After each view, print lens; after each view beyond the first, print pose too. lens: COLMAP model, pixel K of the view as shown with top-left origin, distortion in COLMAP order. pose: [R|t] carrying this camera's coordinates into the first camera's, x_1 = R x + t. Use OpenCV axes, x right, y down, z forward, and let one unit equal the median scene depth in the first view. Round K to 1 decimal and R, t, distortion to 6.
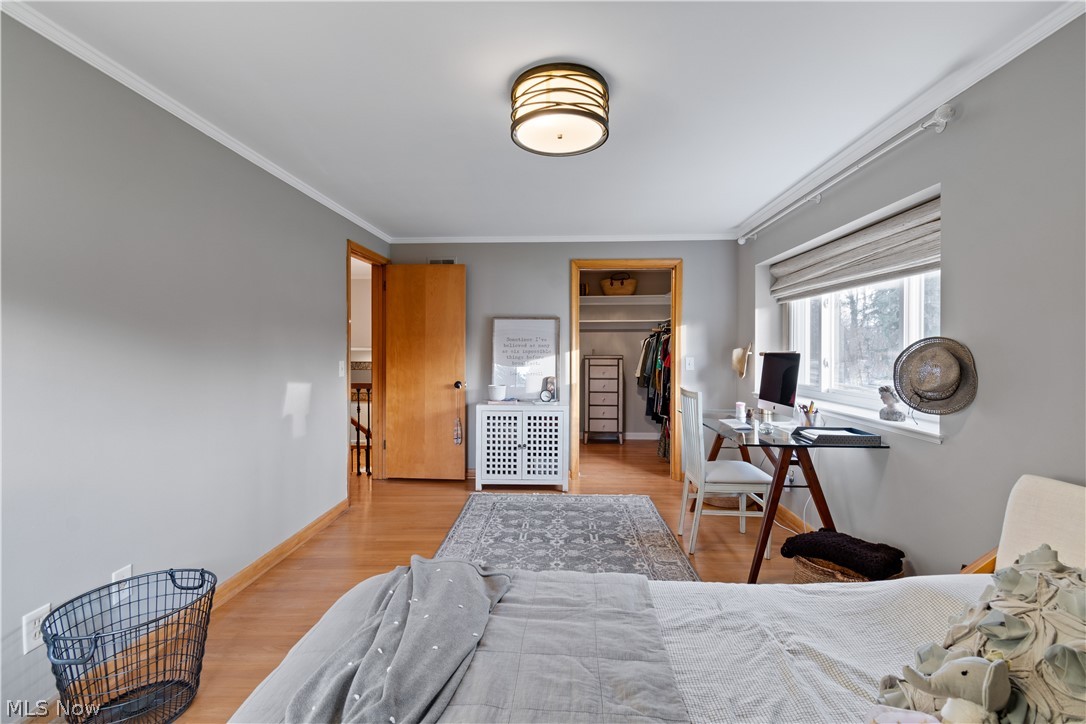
lens RADIAL K [[483.5, 0, 541.1], [0, 483.5, 356.8], [0, 0, 1]] dist [0.005897, -0.002387]
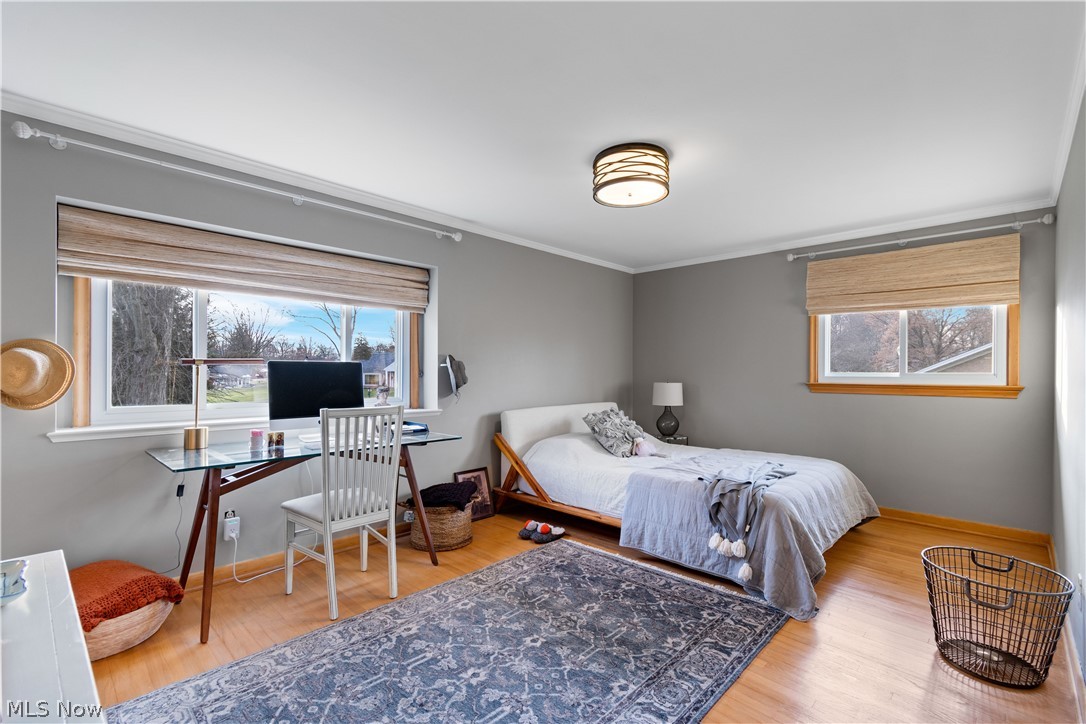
lens RADIAL K [[483.5, 0, 544.3], [0, 483.5, 367.8], [0, 0, 1]] dist [0.005897, -0.002387]
pose [[-0.749025, 0.002532, 0.662537, -0.424654], [0.006194, 0.999976, 0.003180, 0.003480], [-0.662513, 0.006486, -0.749023, 1.378665]]
